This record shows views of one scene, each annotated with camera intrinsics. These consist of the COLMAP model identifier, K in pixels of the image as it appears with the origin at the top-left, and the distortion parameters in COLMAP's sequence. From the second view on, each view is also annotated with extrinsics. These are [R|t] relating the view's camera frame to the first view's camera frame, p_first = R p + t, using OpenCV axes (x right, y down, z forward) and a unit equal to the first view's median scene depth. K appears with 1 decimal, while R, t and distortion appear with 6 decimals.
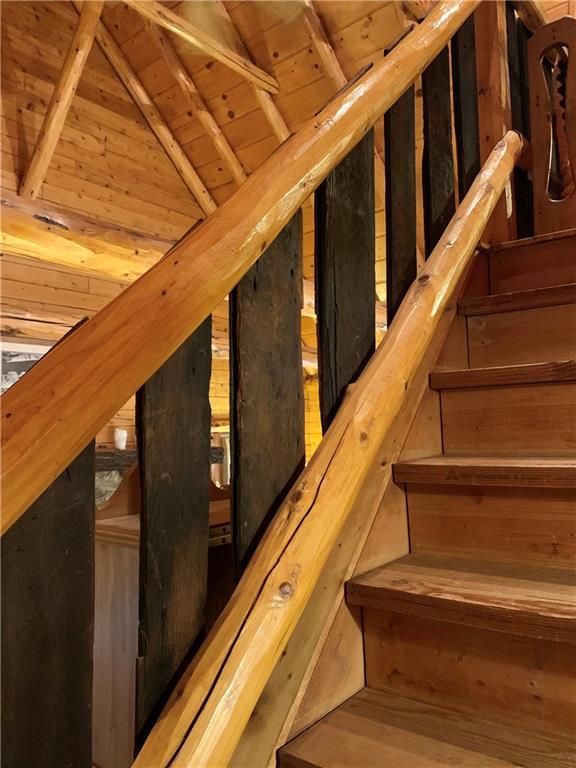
lens RADIAL K [[587.9, 0, 288.0], [0, 587.9, 384.0], [0, 0, 1]] dist [0.000583, 0.000774]
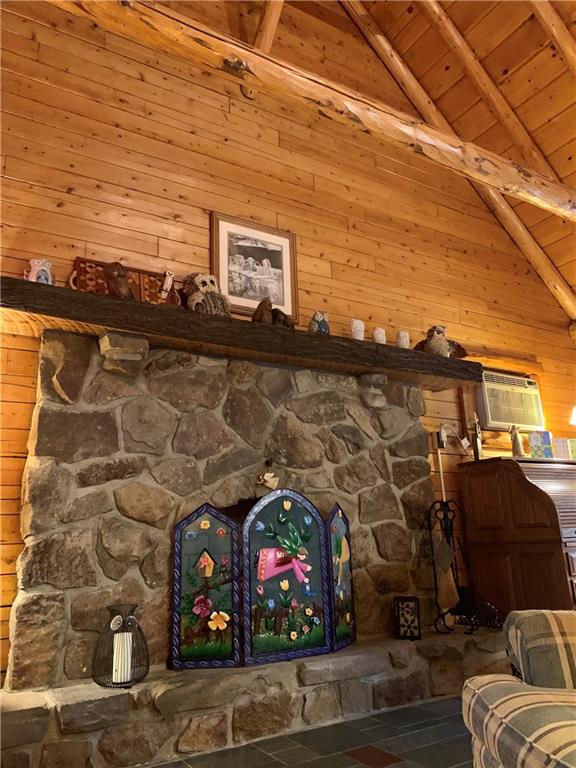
lens RADIAL K [[587.9, 0, 288.0], [0, 587.9, 384.0], [0, 0, 1]] dist [0.000583, 0.000774]
pose [[0.937387, -0.091079, -0.336171, -0.092815], [0.032430, 0.983834, -0.176123, 0.278819], [0.346778, 0.154193, 0.925186, 0.181392]]
